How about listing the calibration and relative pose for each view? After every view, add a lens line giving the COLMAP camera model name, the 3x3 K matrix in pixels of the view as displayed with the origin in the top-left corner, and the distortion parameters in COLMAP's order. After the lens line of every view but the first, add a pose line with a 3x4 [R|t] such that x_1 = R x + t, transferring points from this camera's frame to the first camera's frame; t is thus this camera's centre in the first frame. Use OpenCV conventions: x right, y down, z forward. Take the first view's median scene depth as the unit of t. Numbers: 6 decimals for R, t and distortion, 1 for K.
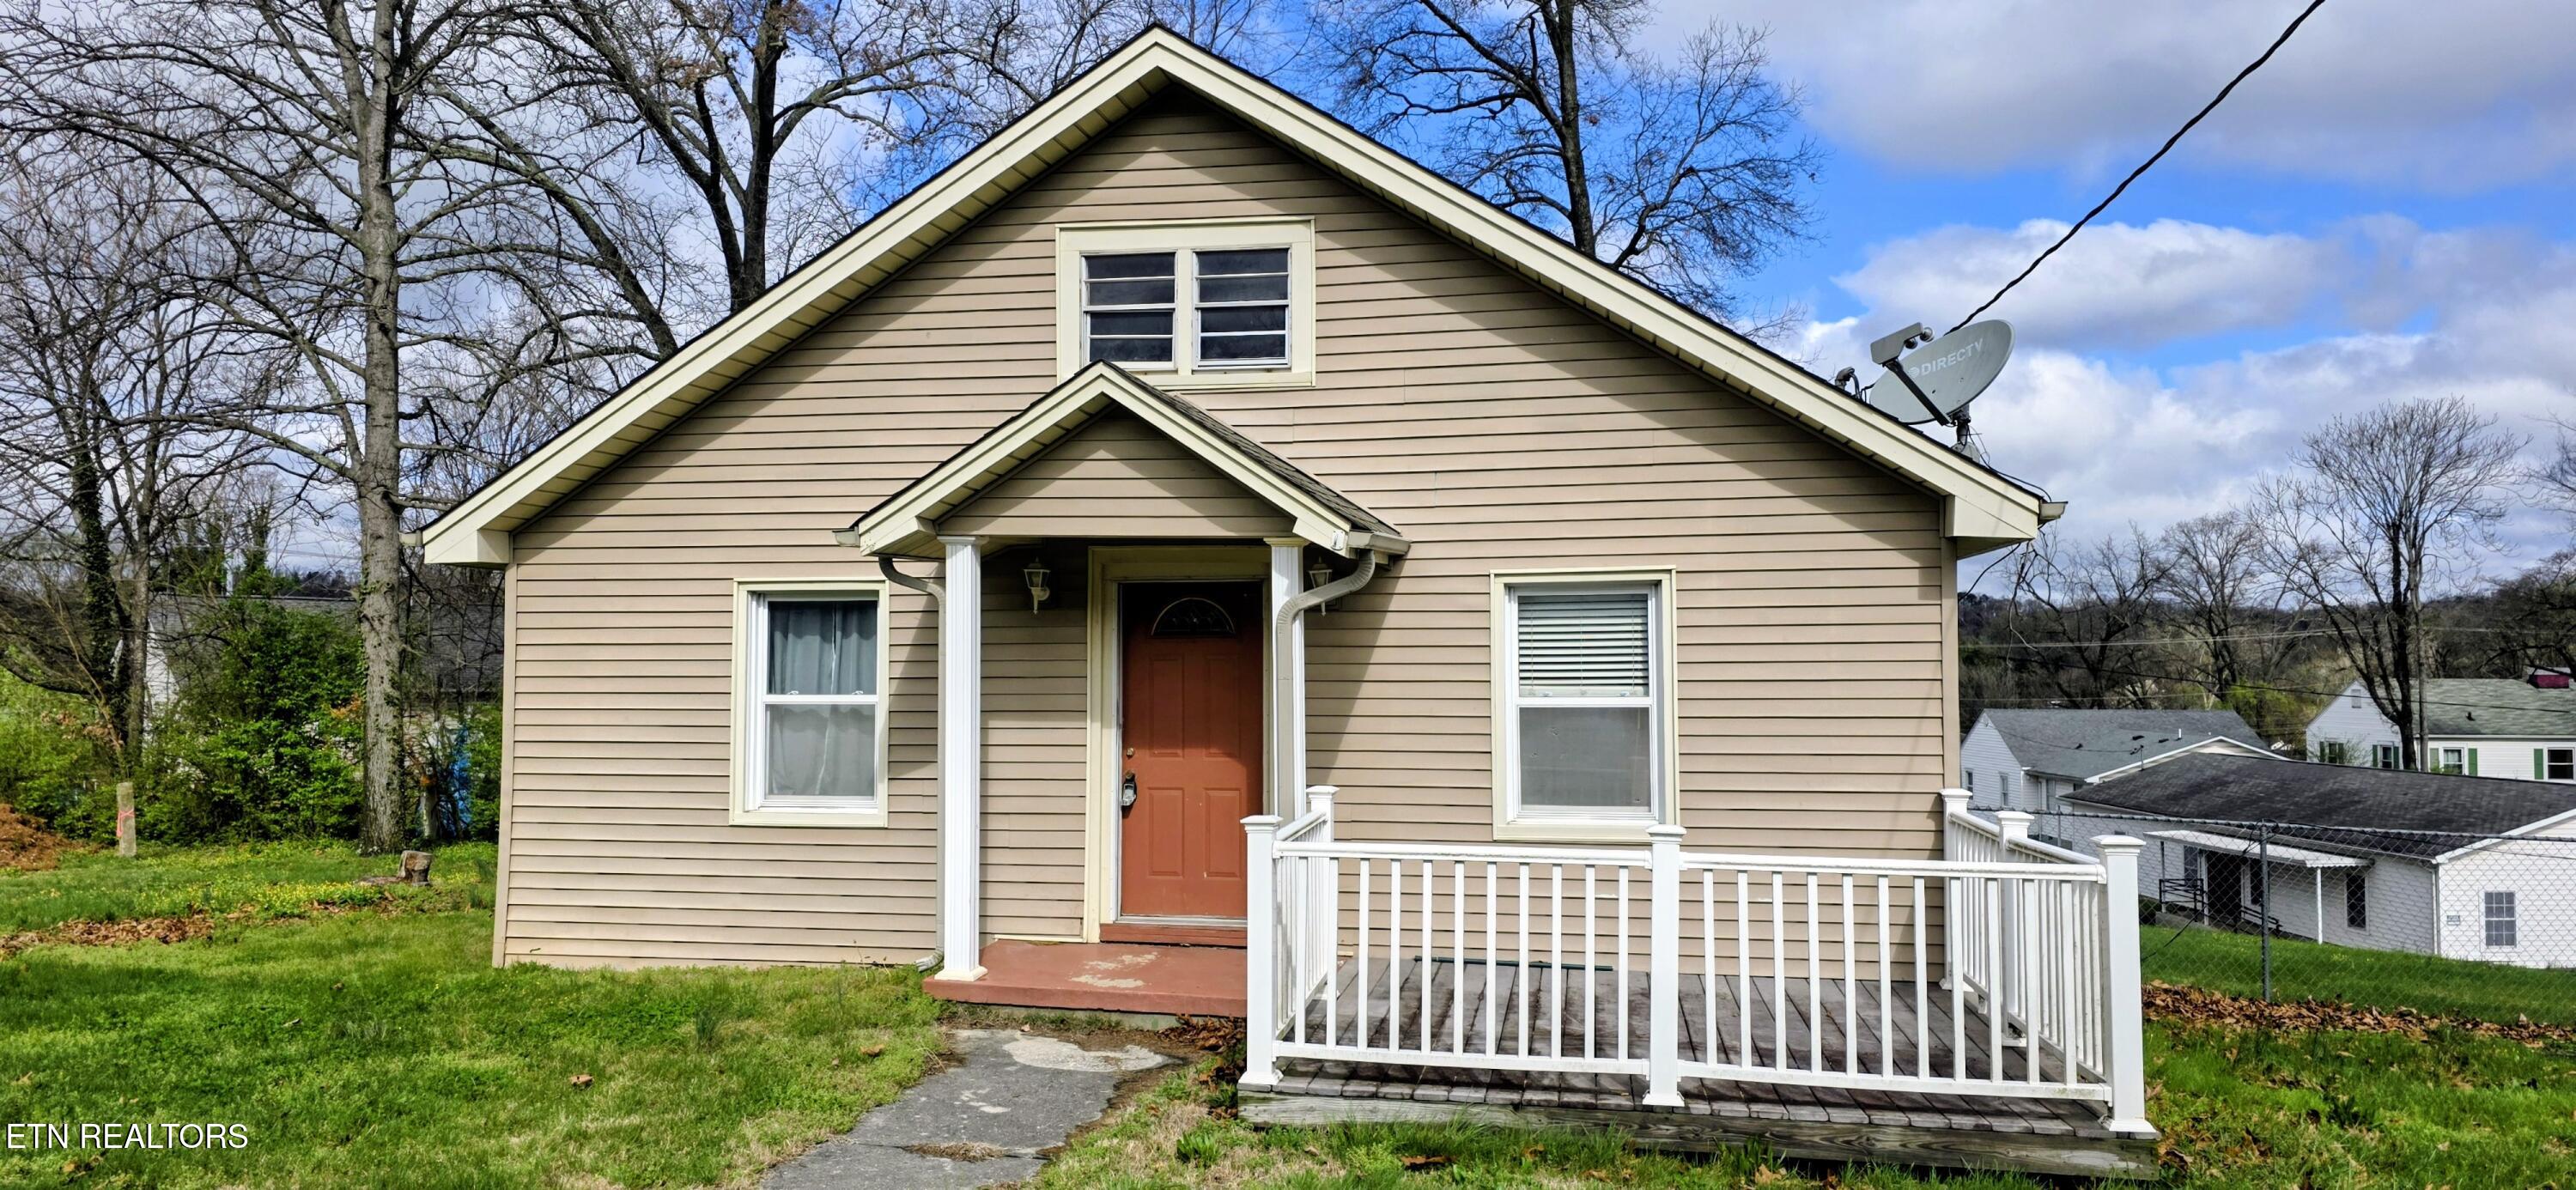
lens RADIAL K [[1726.9, 0, 1282.6], [0, 1726.9, 605.1], [0, 0, 1]] dist [0.046030, -0.005928]
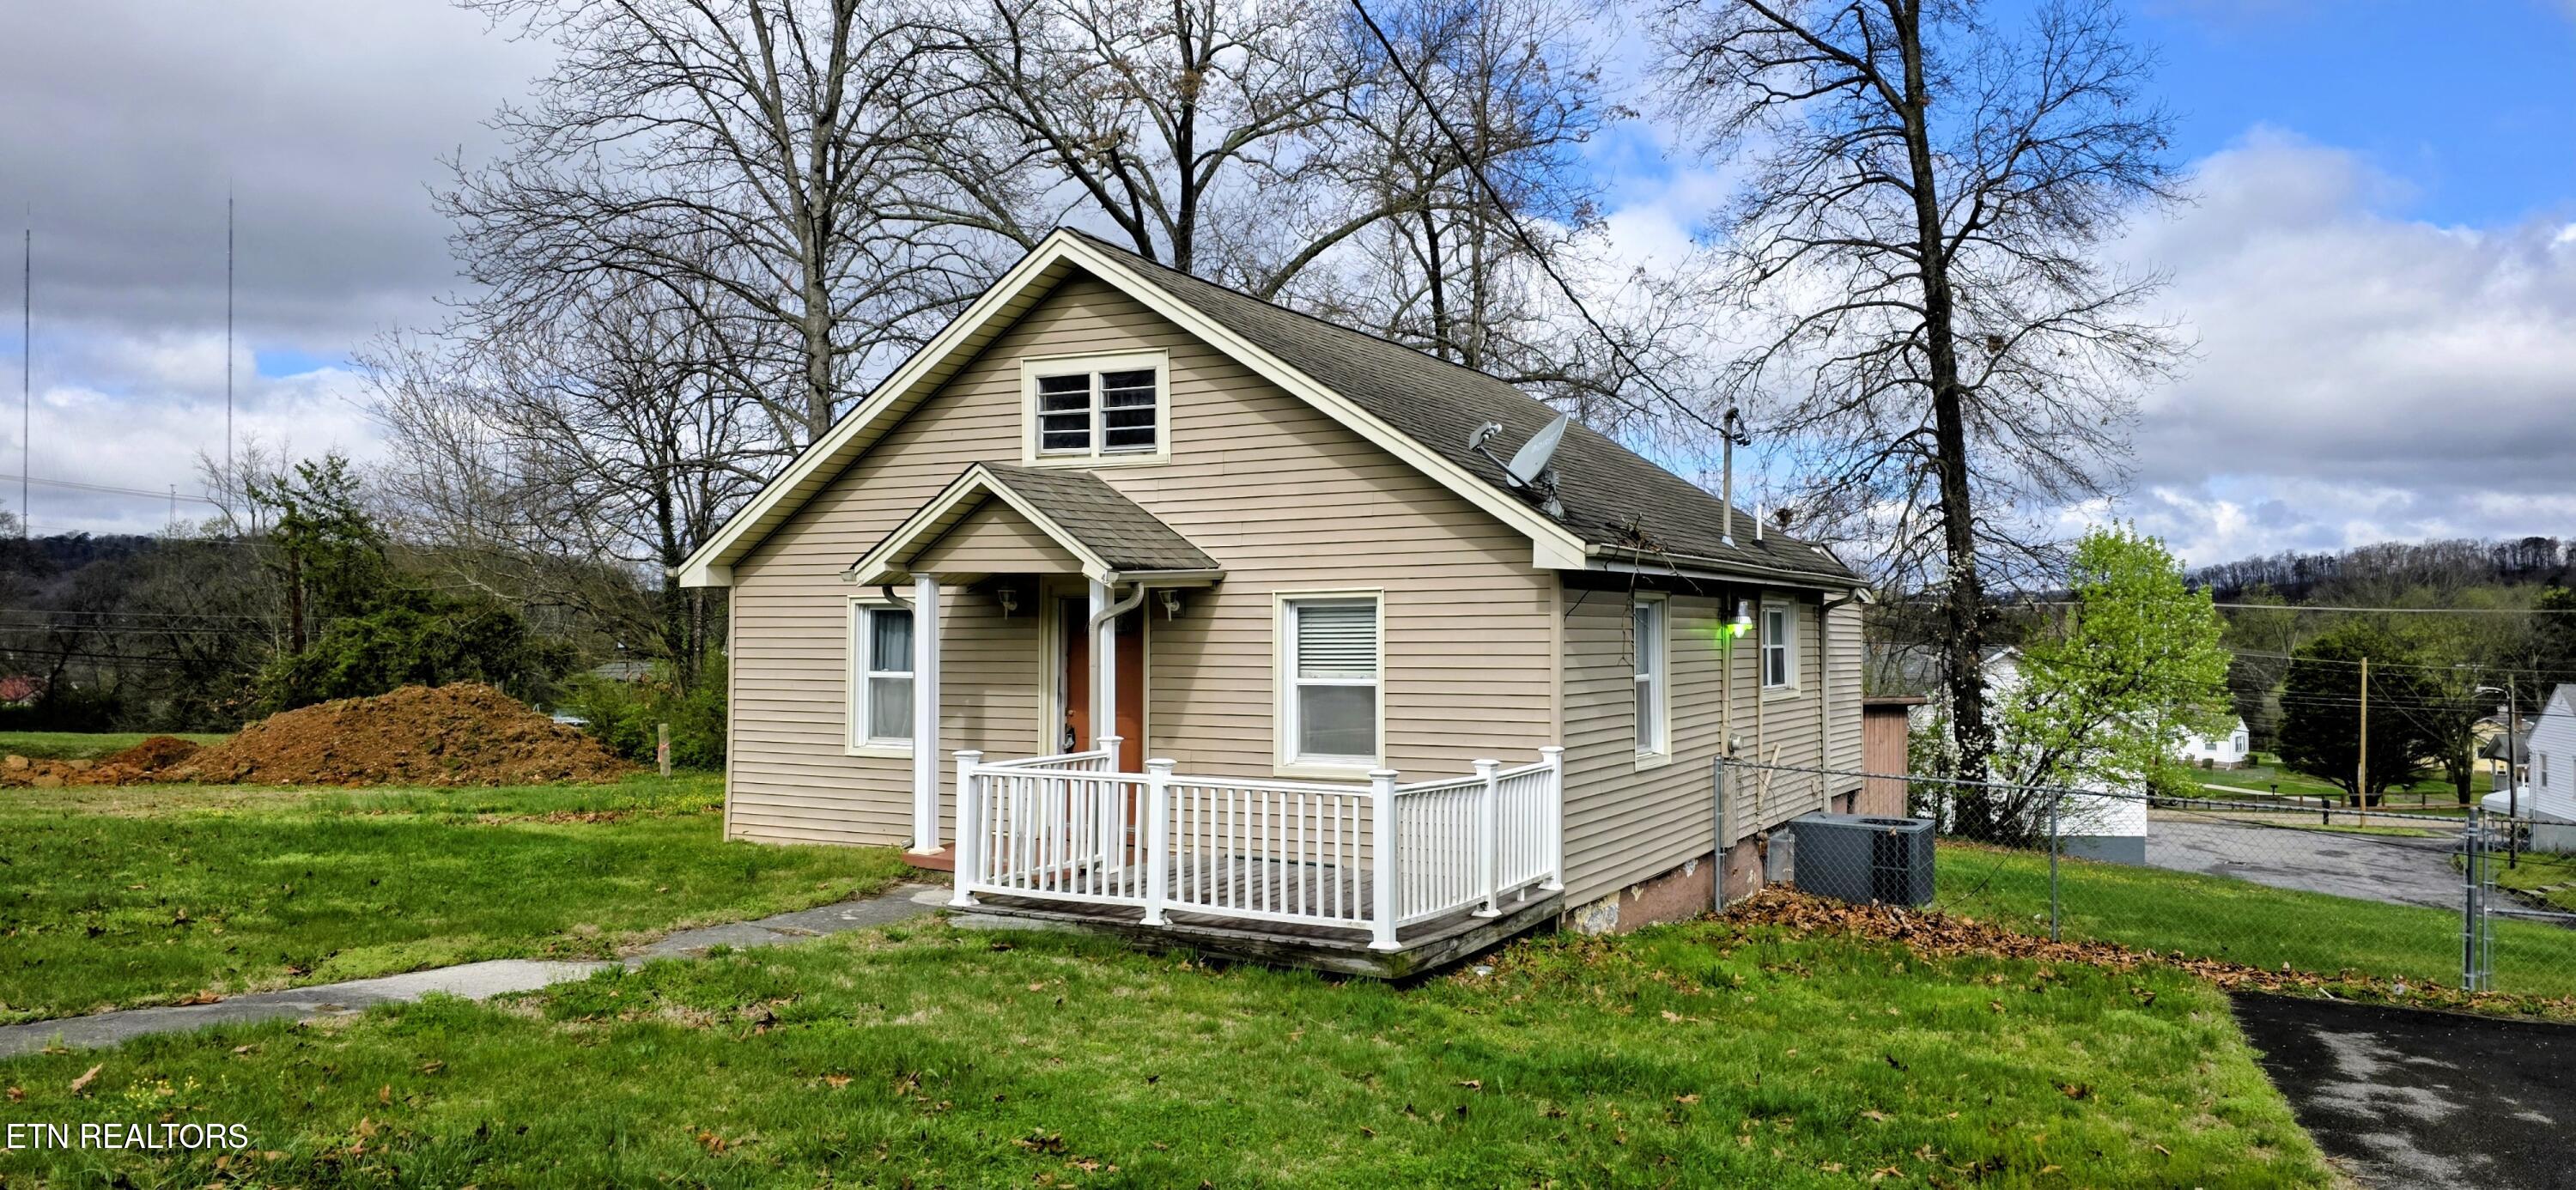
lens RADIAL K [[1726.9, 0, 1296.7], [0, 1726.9, 604.0], [0, 0, 1]] dist [0.046030, -0.005928]
pose [[0.950272, -0.004787, -0.311385, 0.565945], [0.011323, 0.999752, 0.019188, -0.034636], [0.311216, -0.021760, 0.950090, -0.350754]]
